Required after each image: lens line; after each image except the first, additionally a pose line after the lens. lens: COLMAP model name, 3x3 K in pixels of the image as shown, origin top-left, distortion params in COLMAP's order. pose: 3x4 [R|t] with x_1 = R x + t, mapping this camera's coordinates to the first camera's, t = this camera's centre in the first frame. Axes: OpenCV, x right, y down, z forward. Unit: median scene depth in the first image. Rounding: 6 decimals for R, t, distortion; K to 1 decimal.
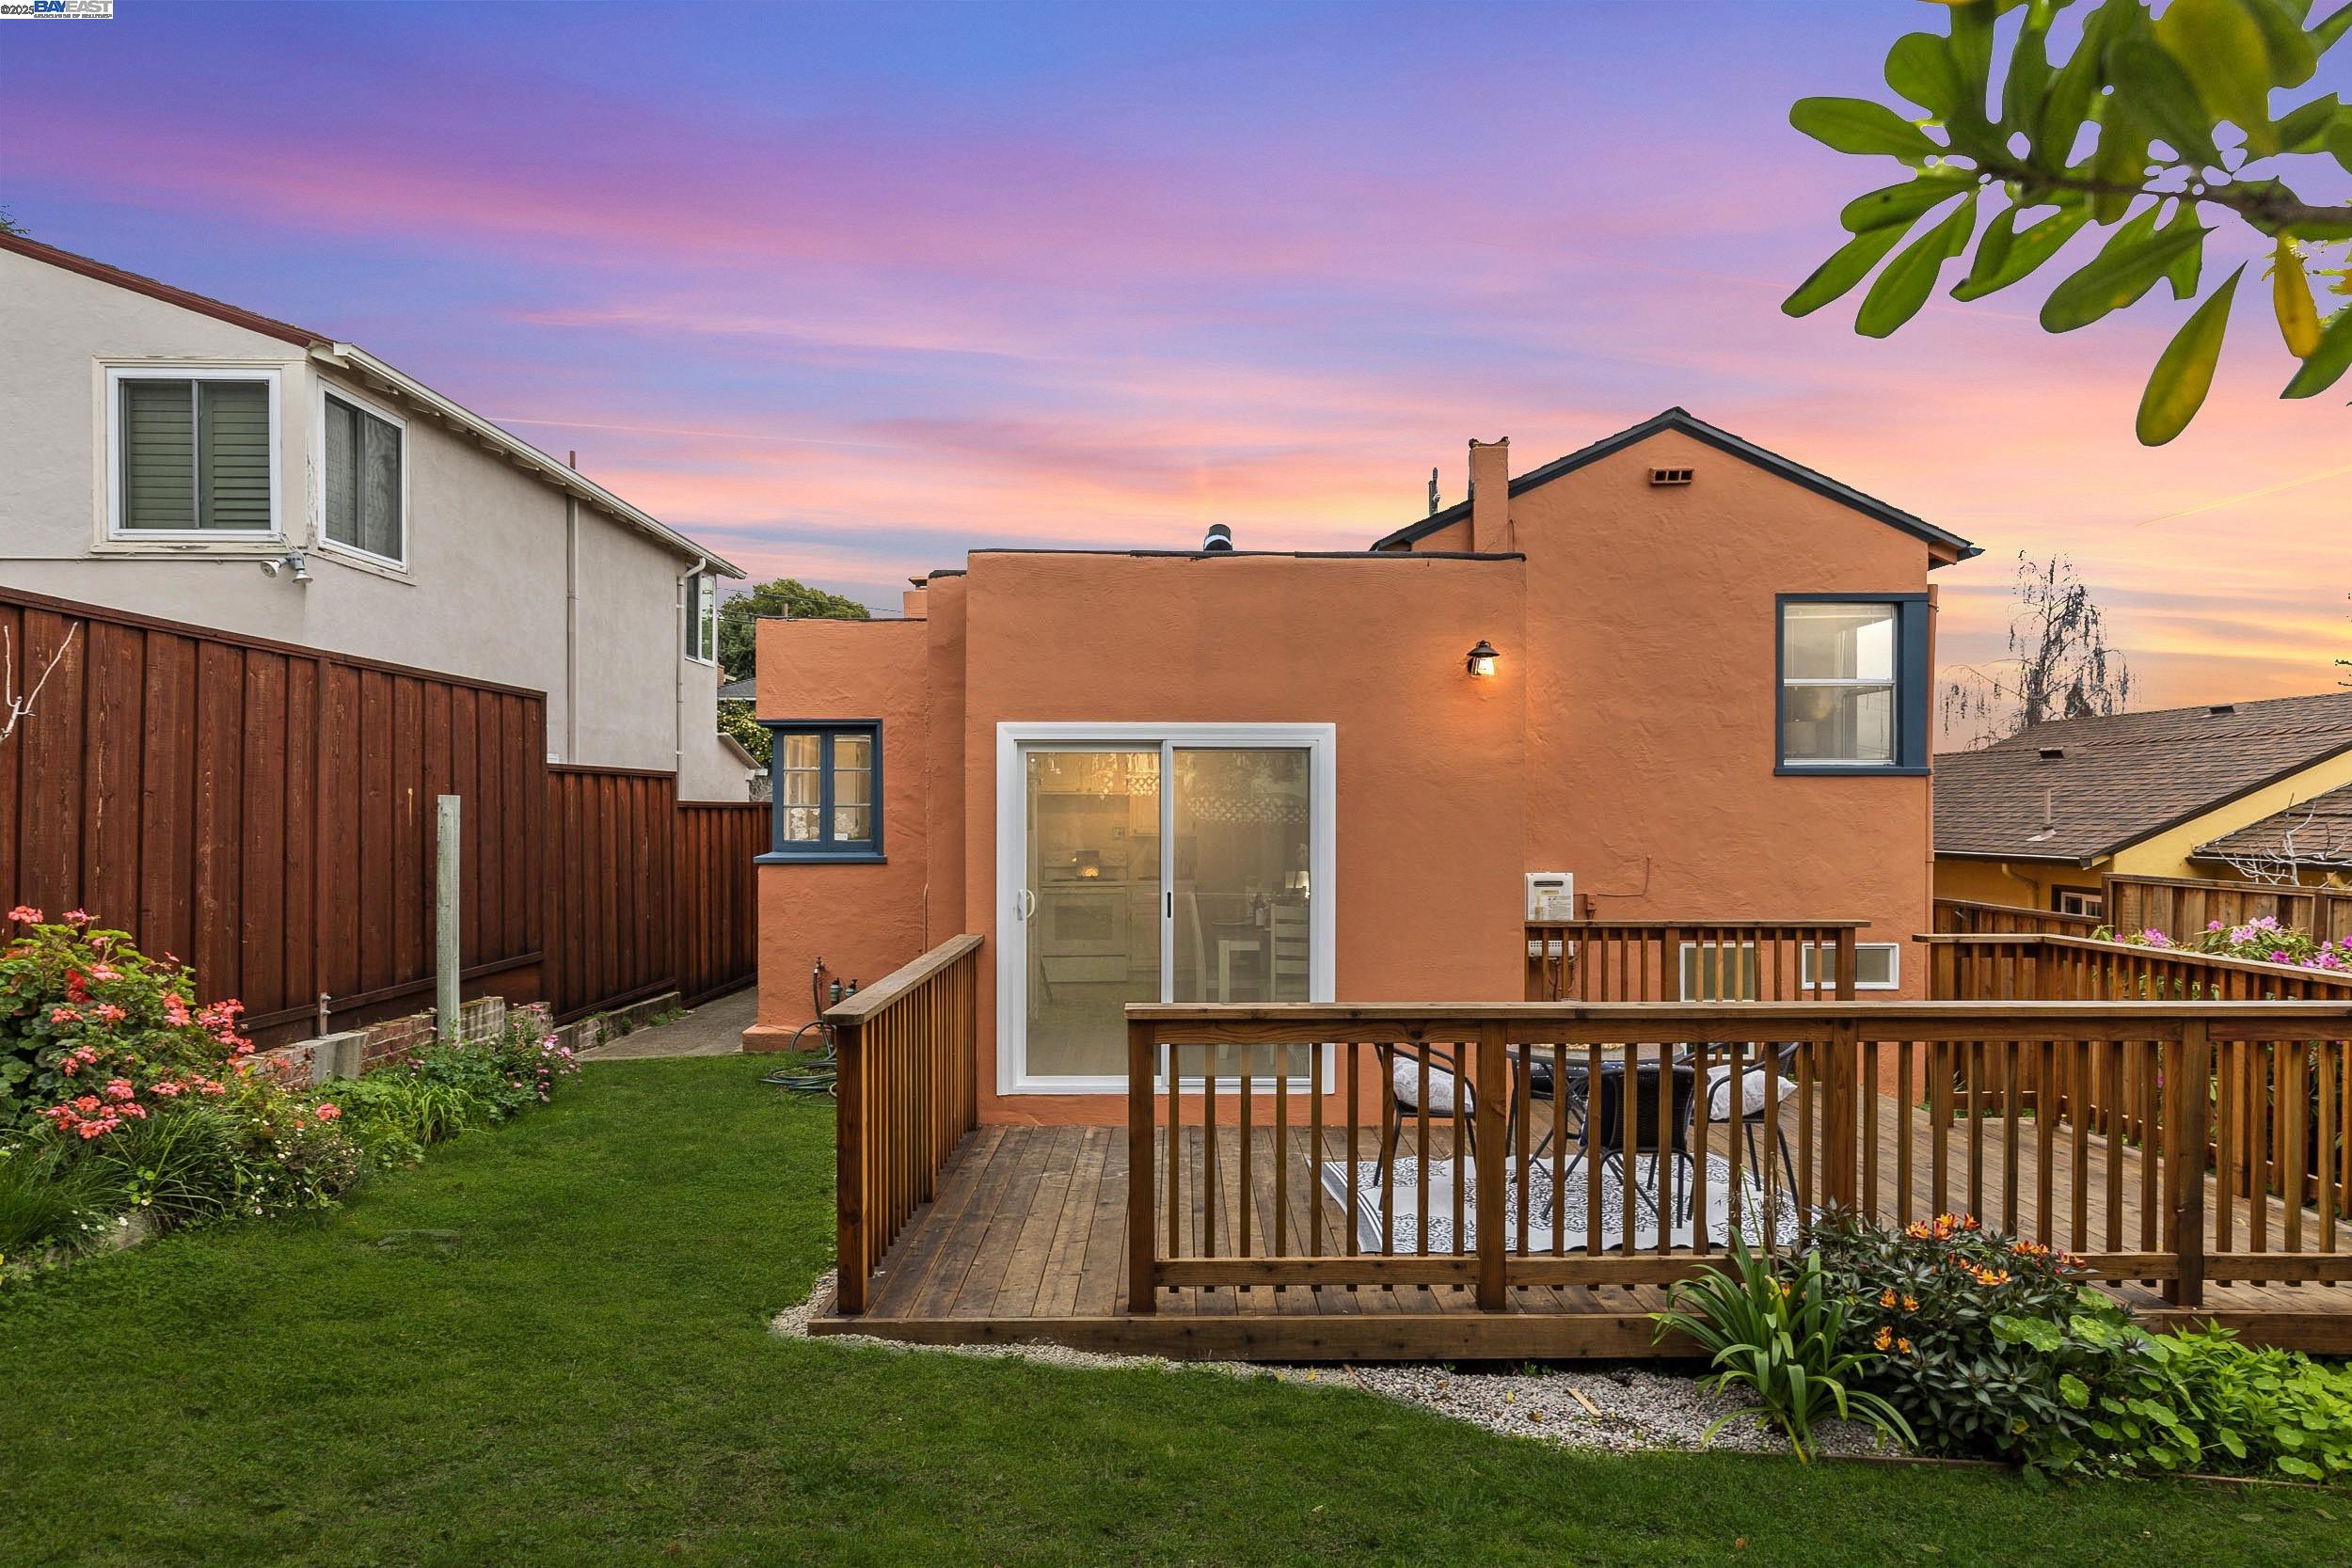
lens RADIAL K [[1368.9, 0, 1171.7], [0, 1368.9, 810.1], [0, 0, 1]] dist [0.007417, -0.001366]
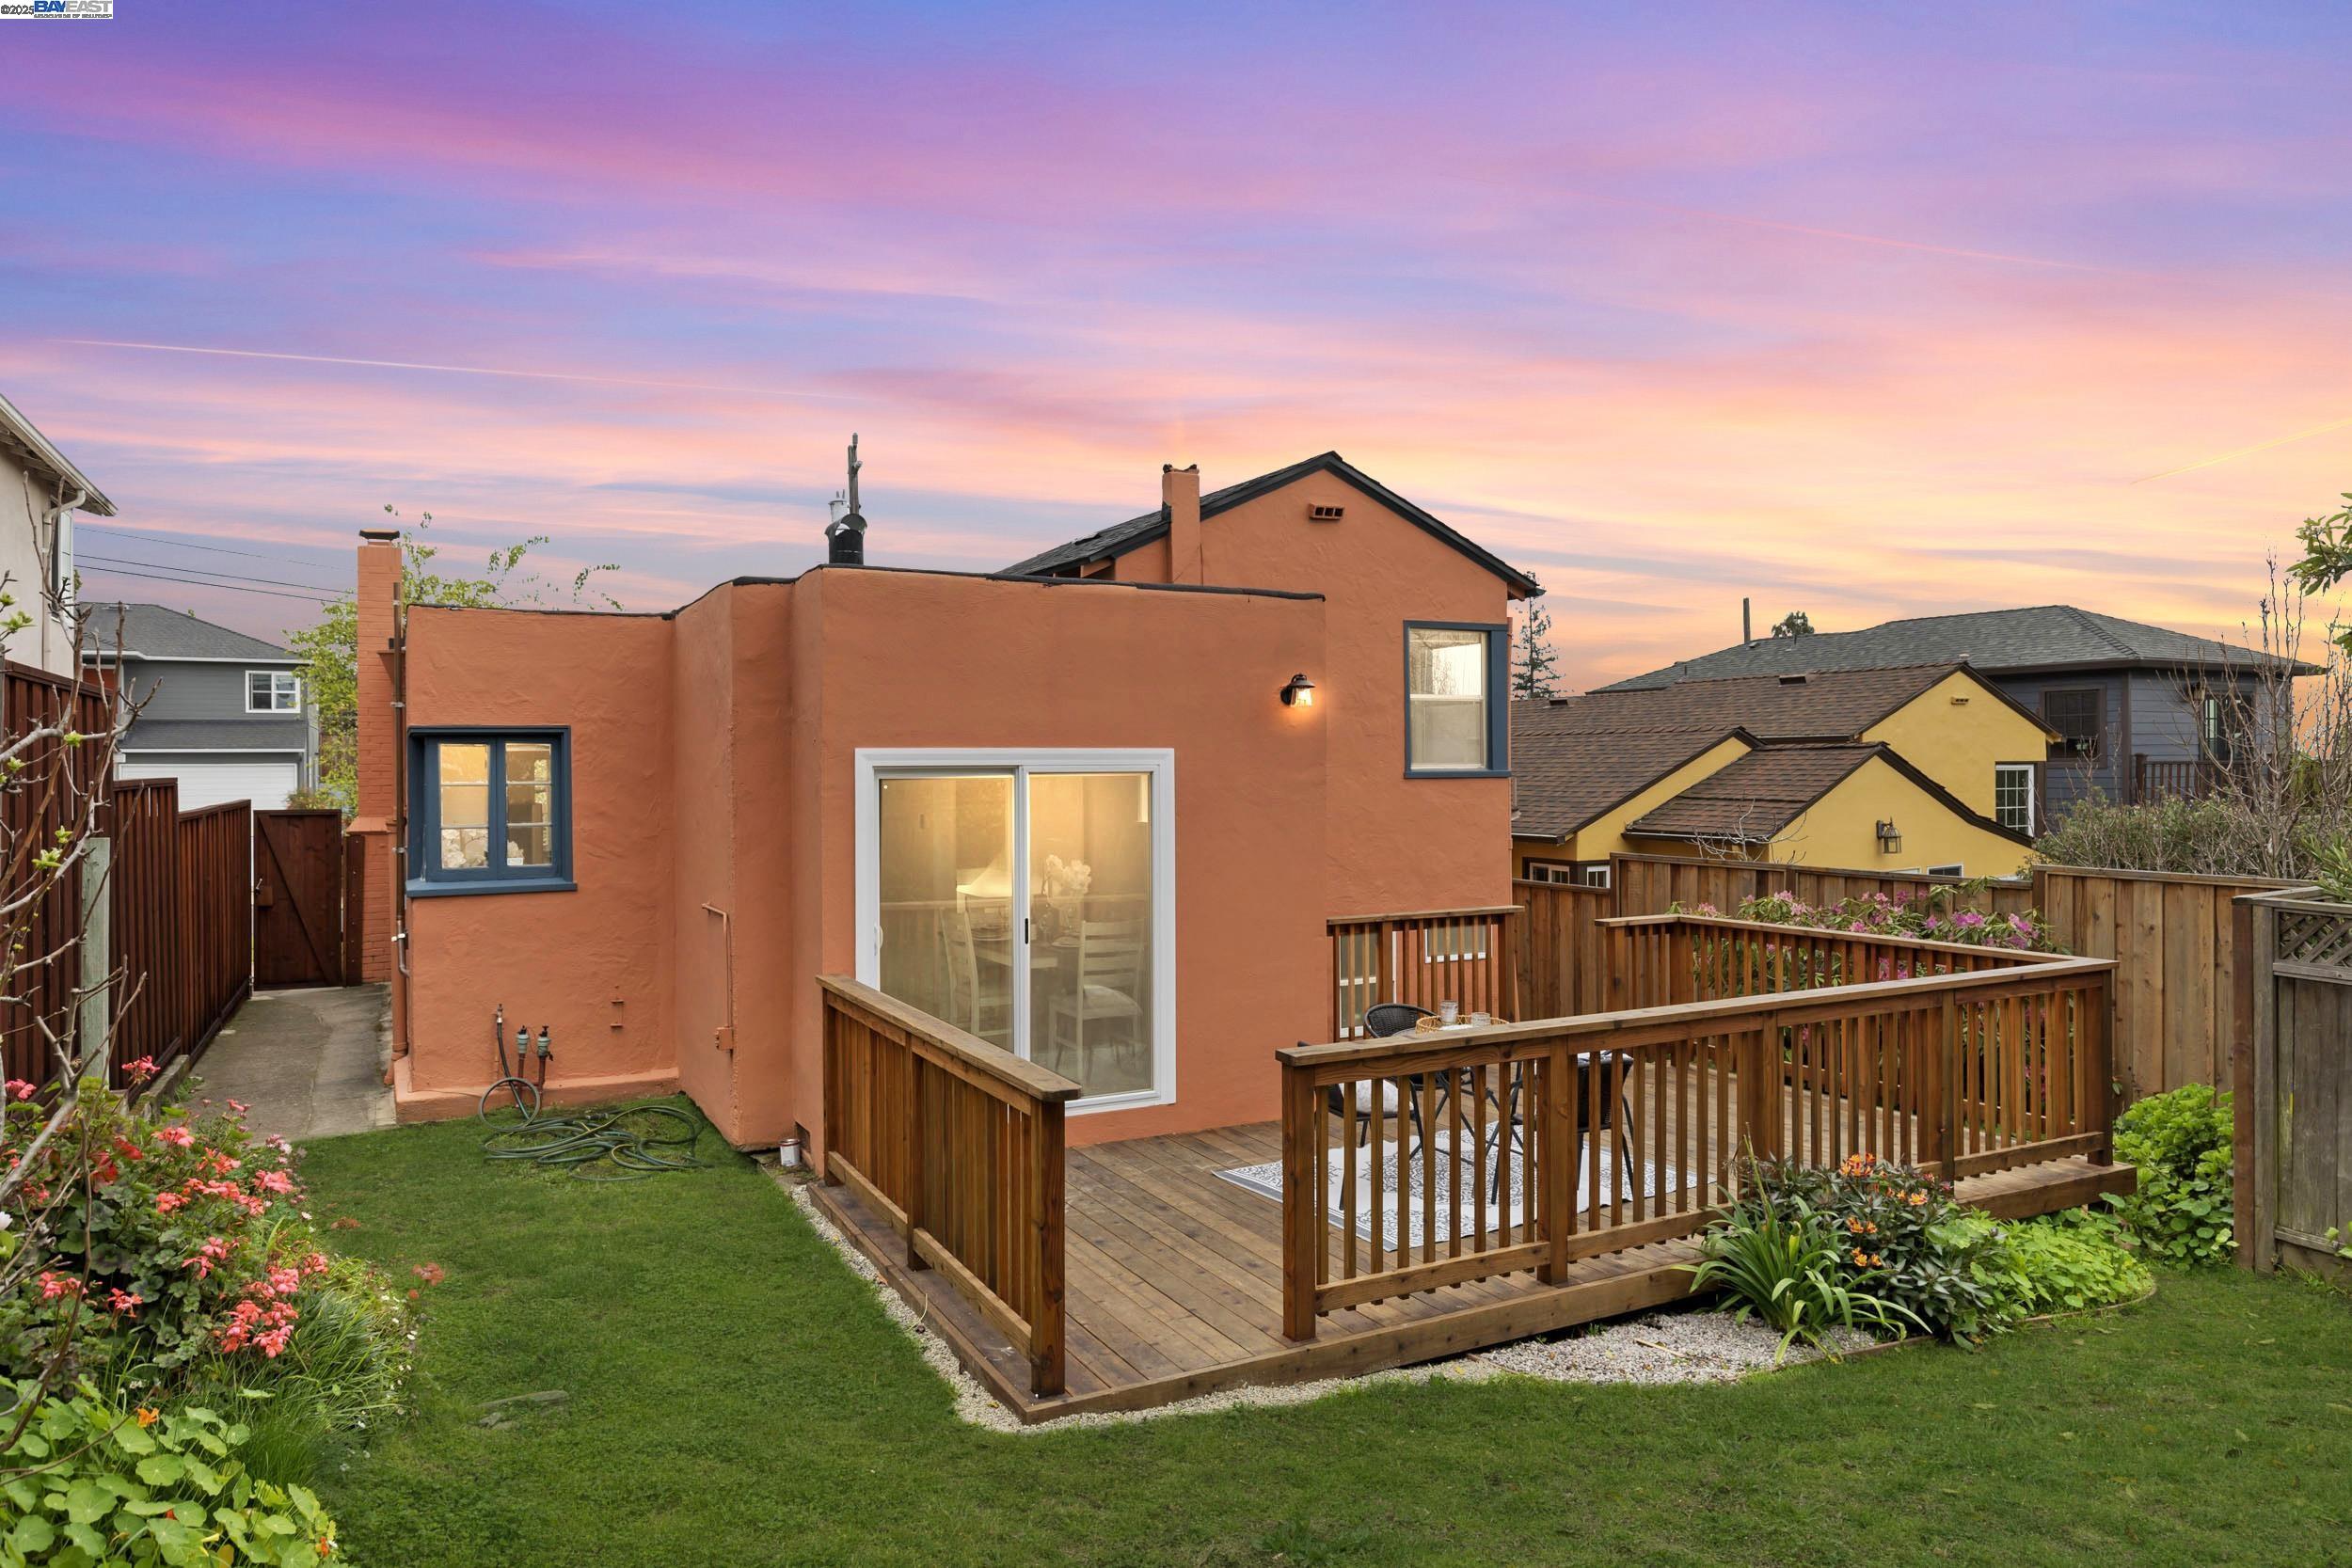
lens RADIAL K [[1401.5, 0, 1170.9], [0, 1401.5, 762.1], [0, 0, 1]] dist [0.003477, 0.000718]
pose [[0.905240, -0.004851, 0.424874, -0.318280], [0.009644, 0.999912, -0.009131, -0.040839], [-0.424792, 0.012363, 0.905206, 0.028294]]
